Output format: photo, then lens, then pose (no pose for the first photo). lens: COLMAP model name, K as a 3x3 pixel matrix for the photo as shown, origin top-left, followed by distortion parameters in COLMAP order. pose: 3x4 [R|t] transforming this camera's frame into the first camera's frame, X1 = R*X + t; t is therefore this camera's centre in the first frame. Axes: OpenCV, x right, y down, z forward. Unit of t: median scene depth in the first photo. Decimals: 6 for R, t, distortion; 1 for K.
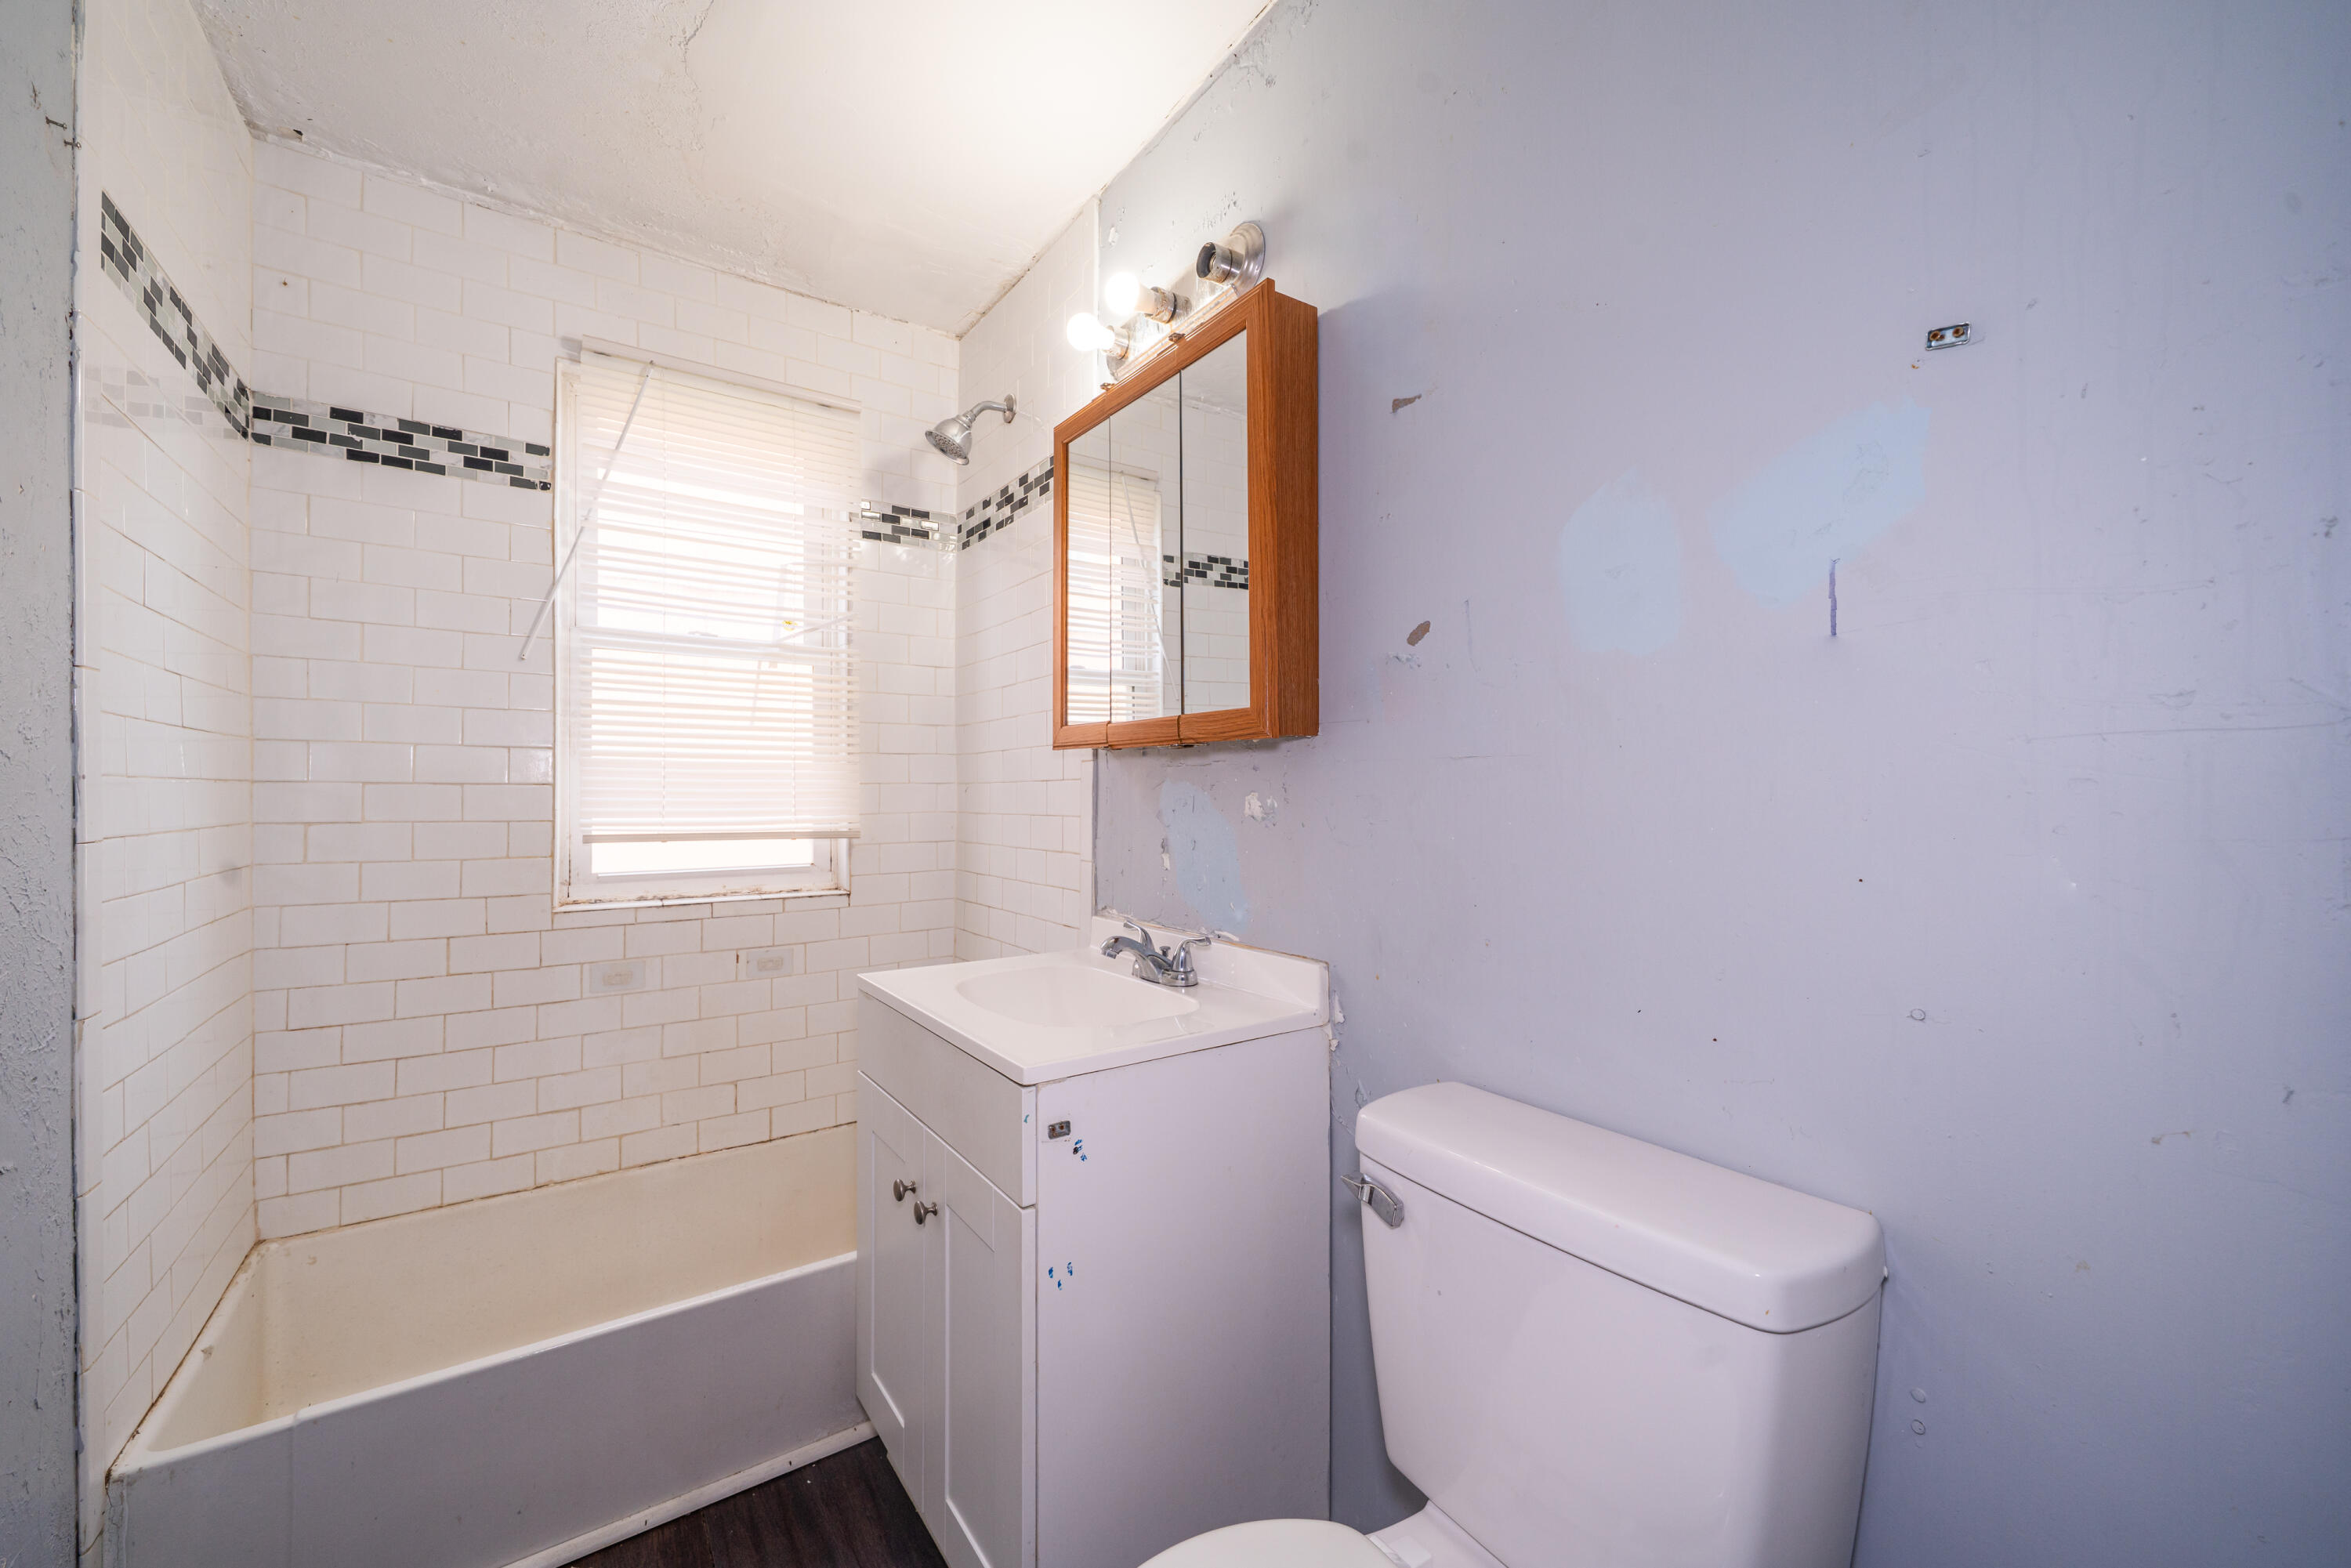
lens RADIAL K [[905.5, 0, 1159.3], [0, 905.5, 780.6], [0, 0, 1]] dist [-0.004808, 0.000784]
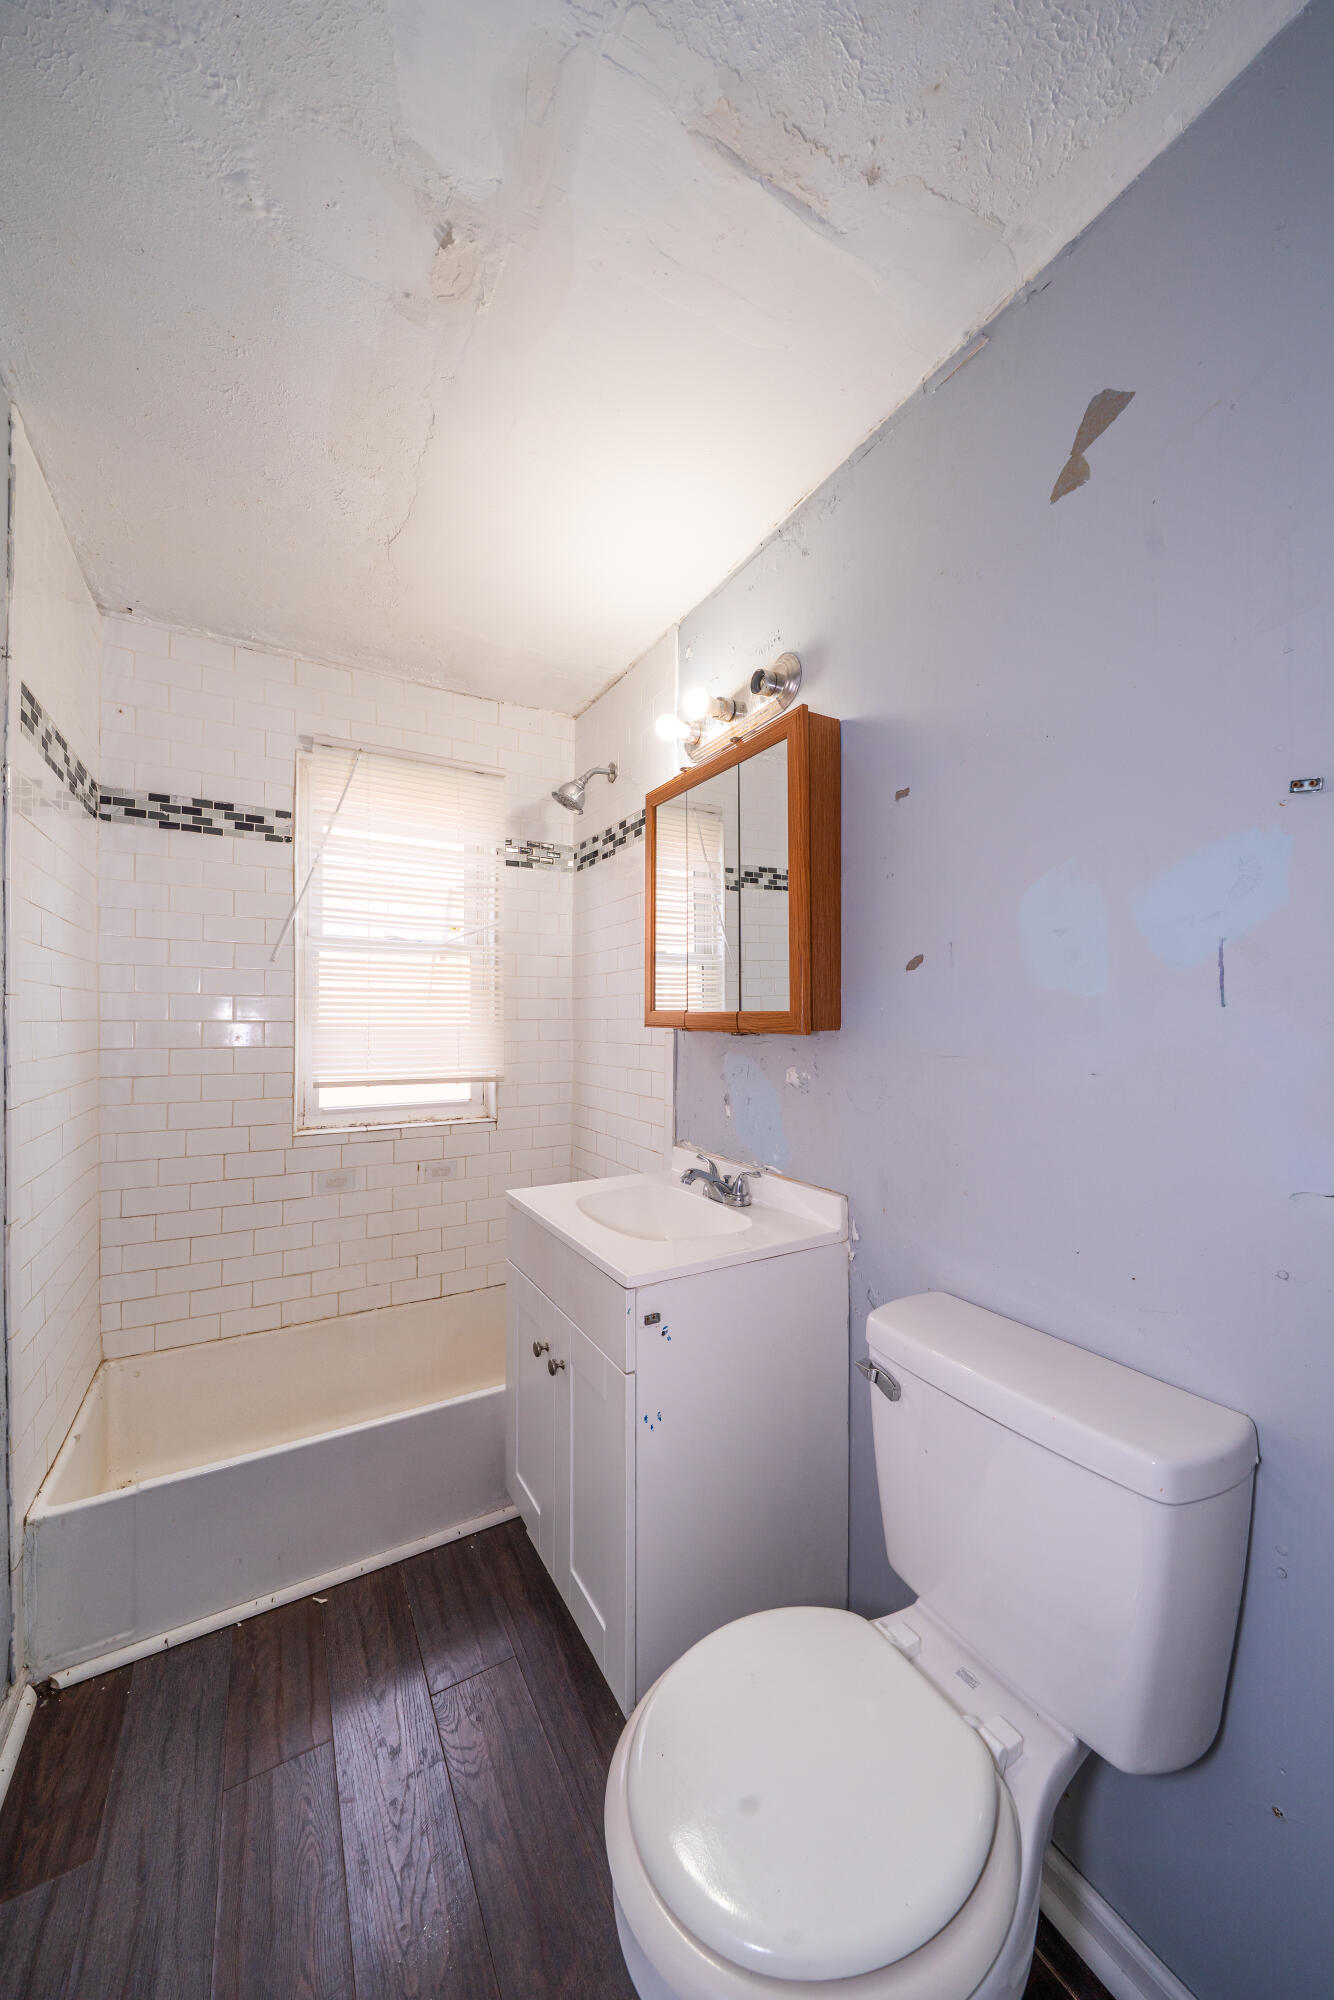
lens RADIAL K [[708.7, 0, 667.0], [0, 708.7, 1000.0], [0, 0, 1]] dist [-0.006645, -0.000376]
pose [[0.997129, 0.000668, -0.075713, -0.003132], [0.000054, 0.999955, 0.009532, -0.091294], [0.075715, -0.009509, 0.997084, -0.069227]]
